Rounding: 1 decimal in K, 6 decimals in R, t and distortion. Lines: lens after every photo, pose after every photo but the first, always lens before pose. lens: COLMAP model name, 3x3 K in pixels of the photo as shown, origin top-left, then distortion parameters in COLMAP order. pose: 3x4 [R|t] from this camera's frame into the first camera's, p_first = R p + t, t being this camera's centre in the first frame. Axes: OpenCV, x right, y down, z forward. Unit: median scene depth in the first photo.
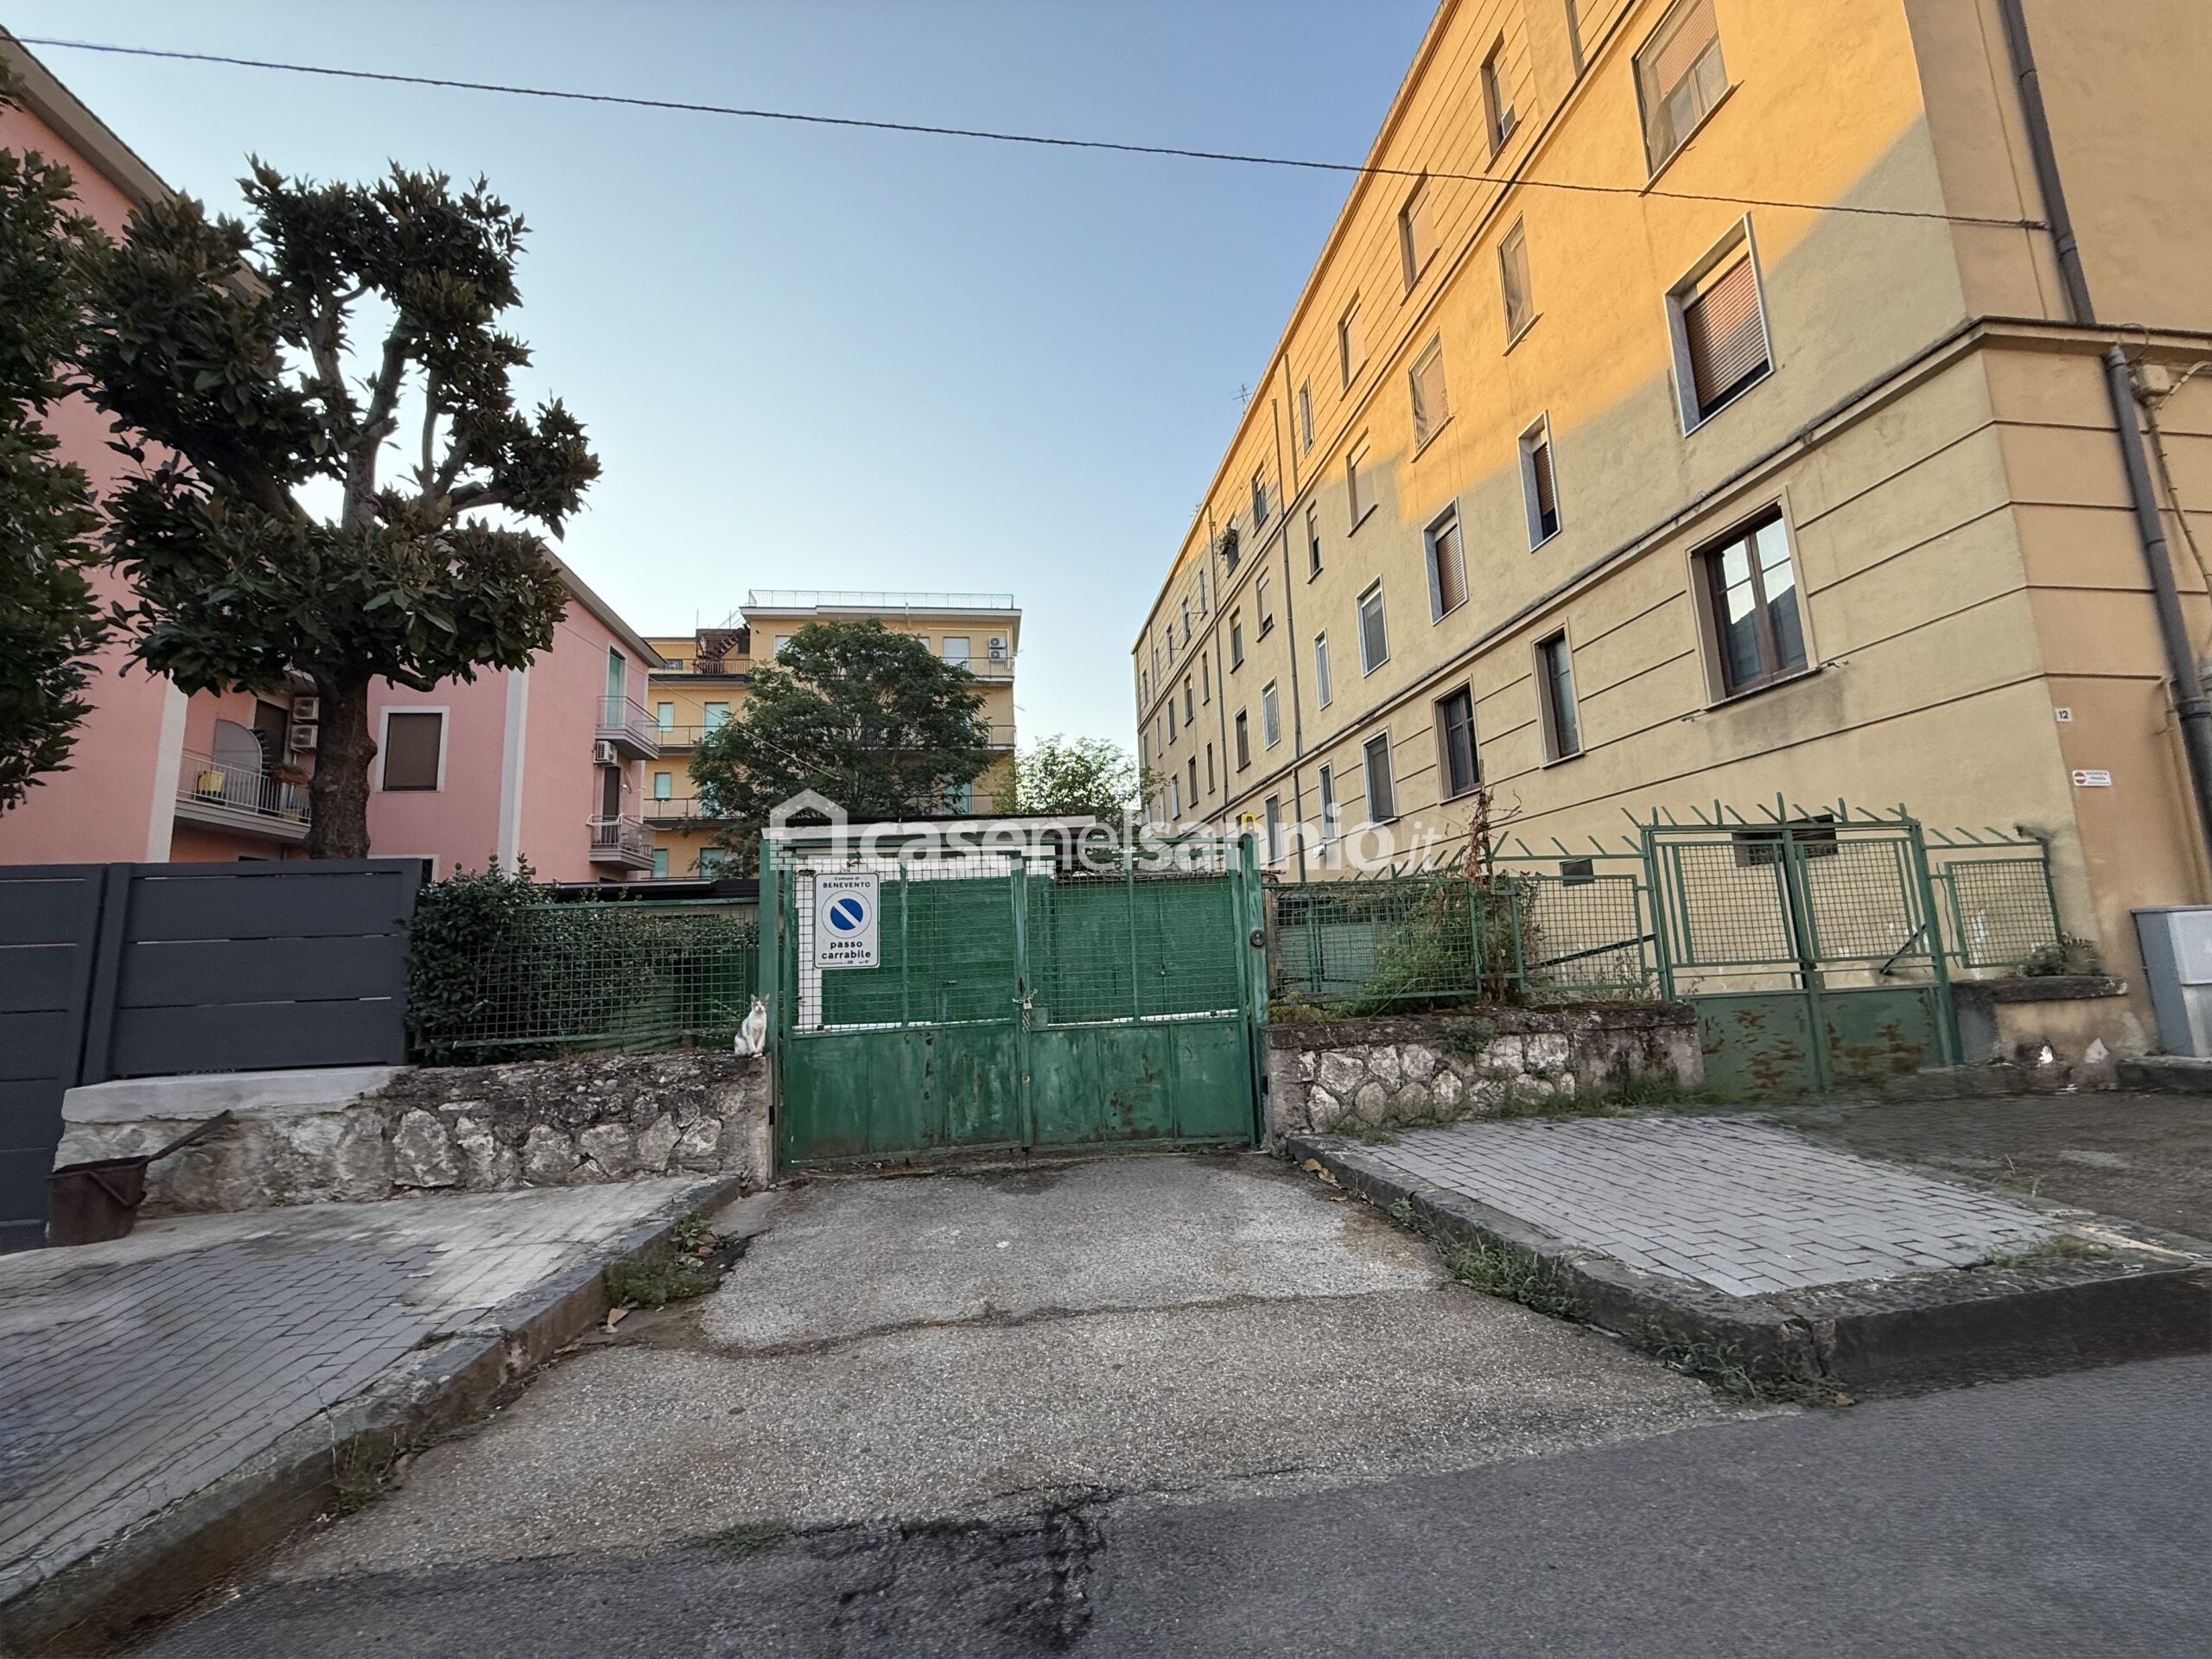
lens RADIAL K [[878.6, 0, 1101.0], [0, 878.6, 826.1], [0, 0, 1]] dist [-0.000424, -0.000005]
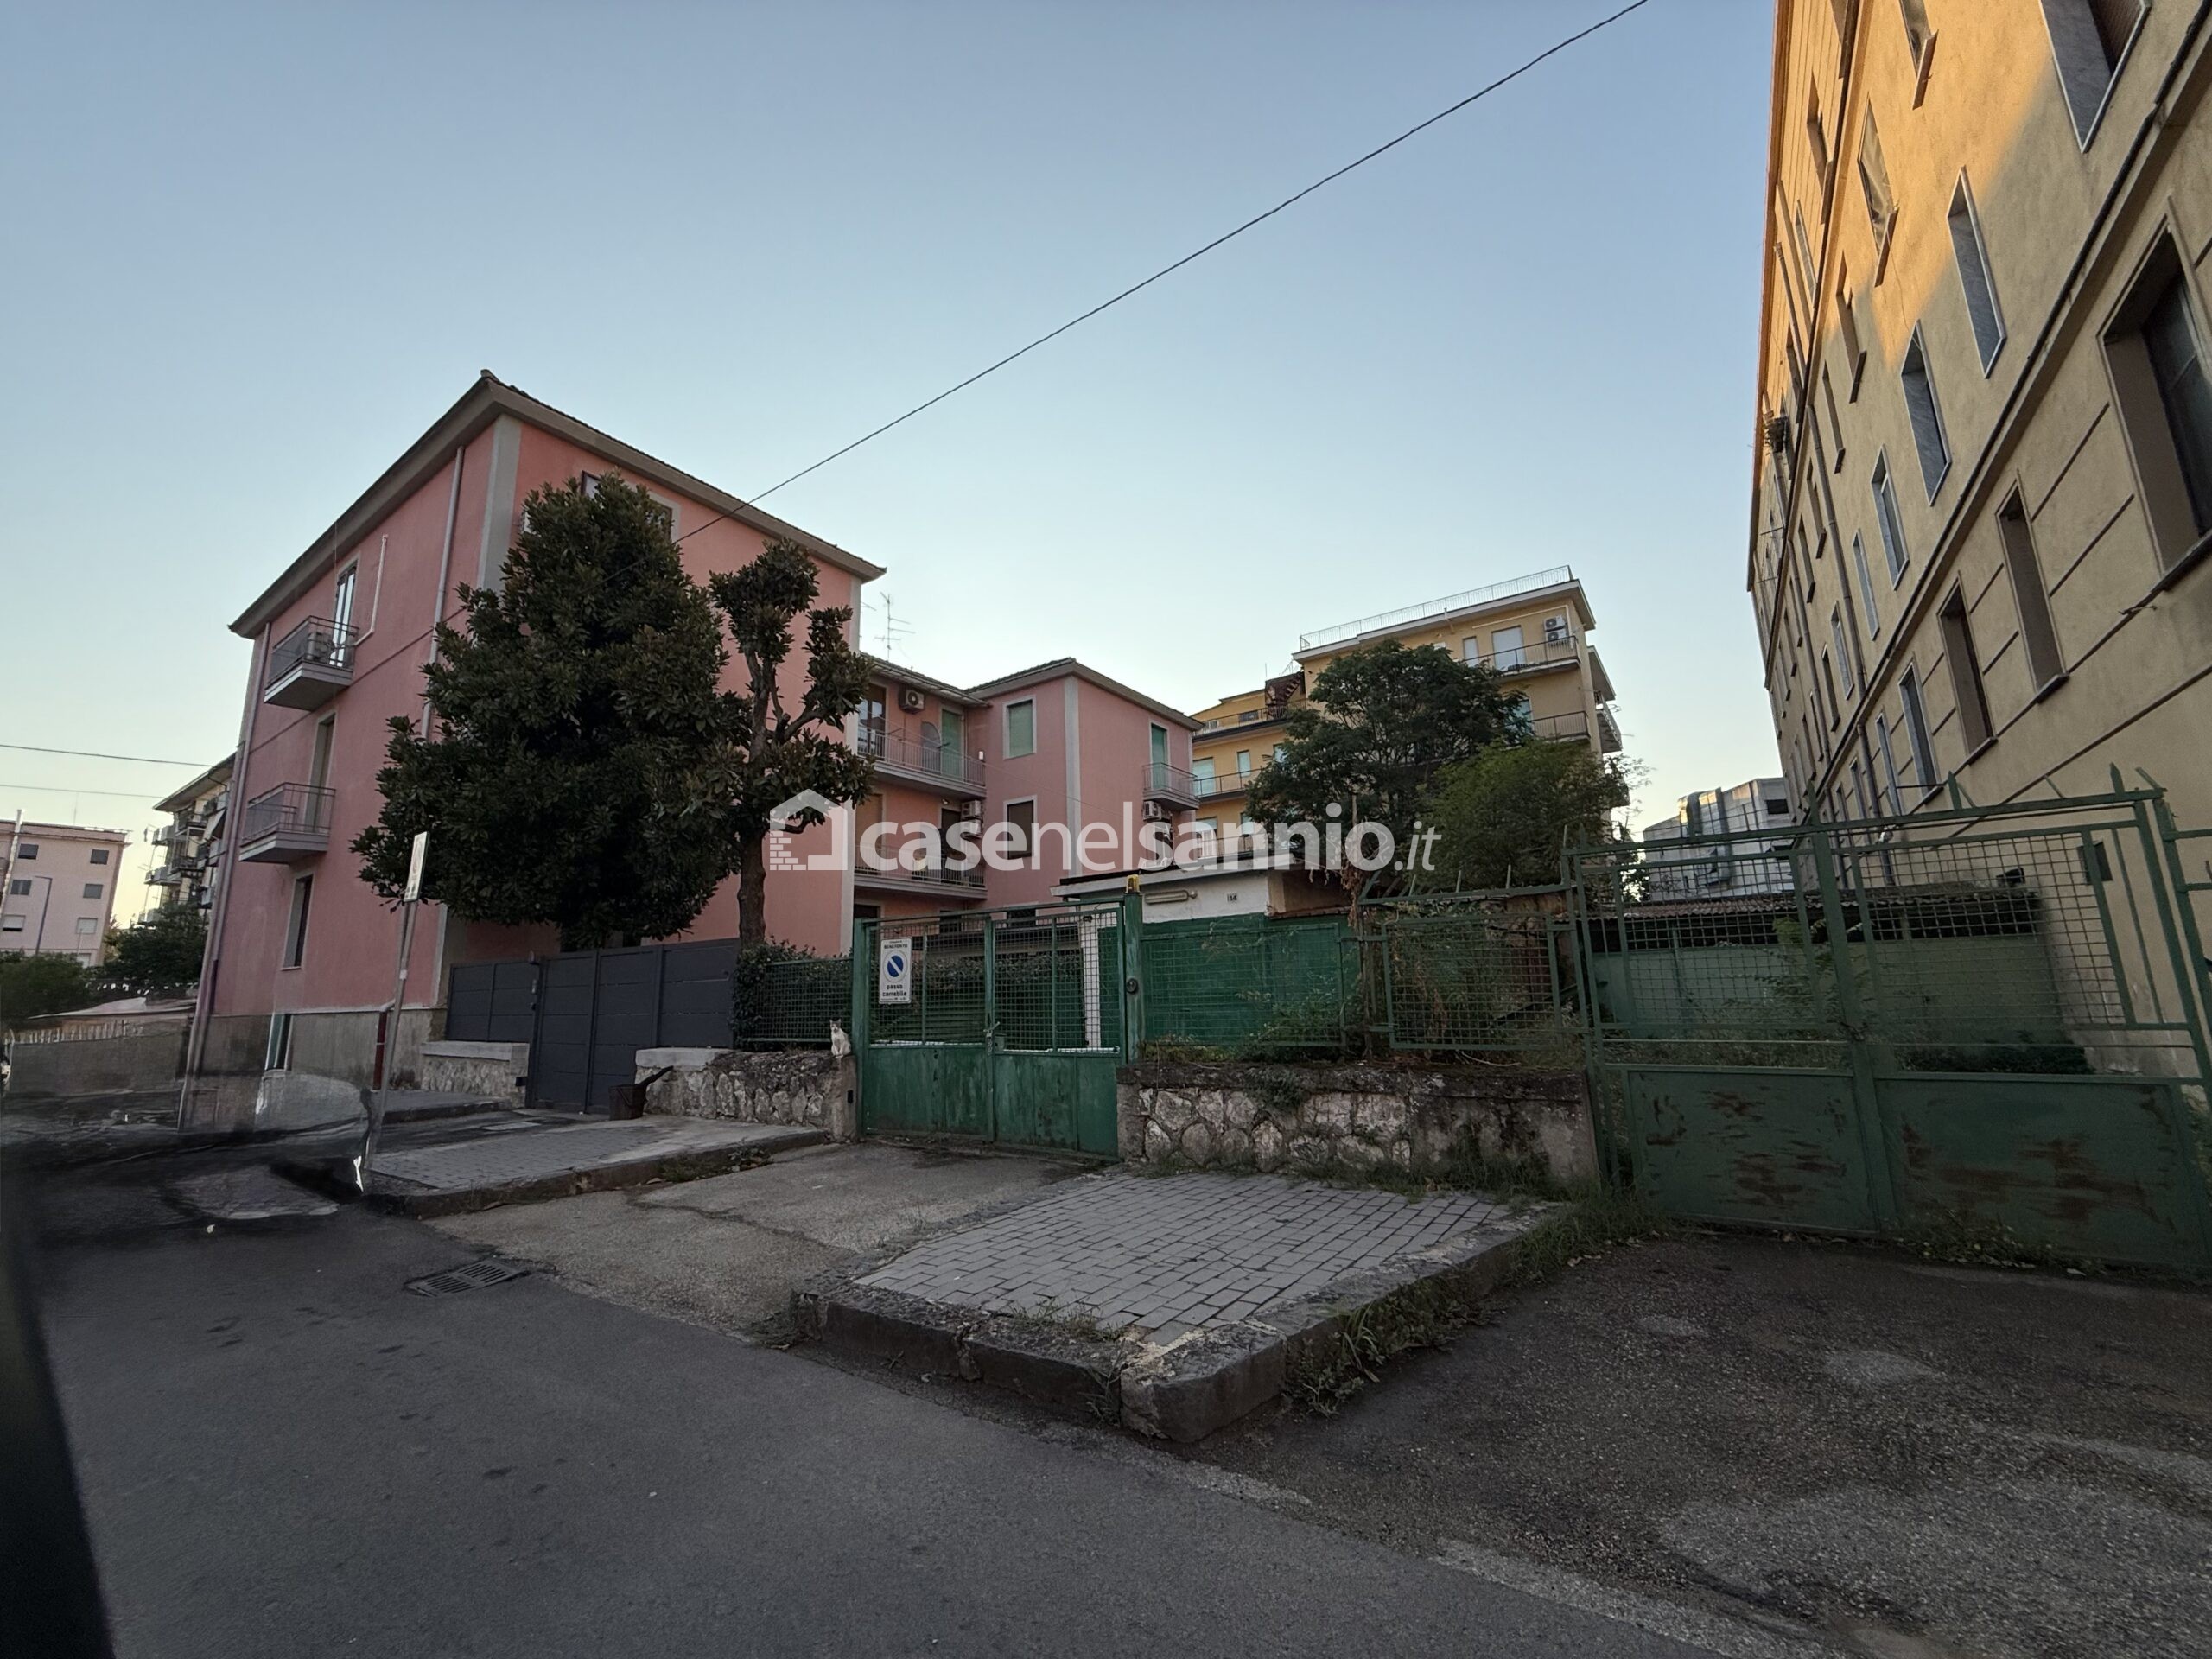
lens RADIAL K [[878.6, 0, 1101.0], [0, 878.6, 826.1], [0, 0, 1]] dist [-0.000424, -0.000005]
pose [[0.734533, -0.106641, -0.670141, 0.952034], [0.098557, 0.993868, -0.050130, -0.025808], [0.671378, -0.029224, 0.740539, 0.134948]]
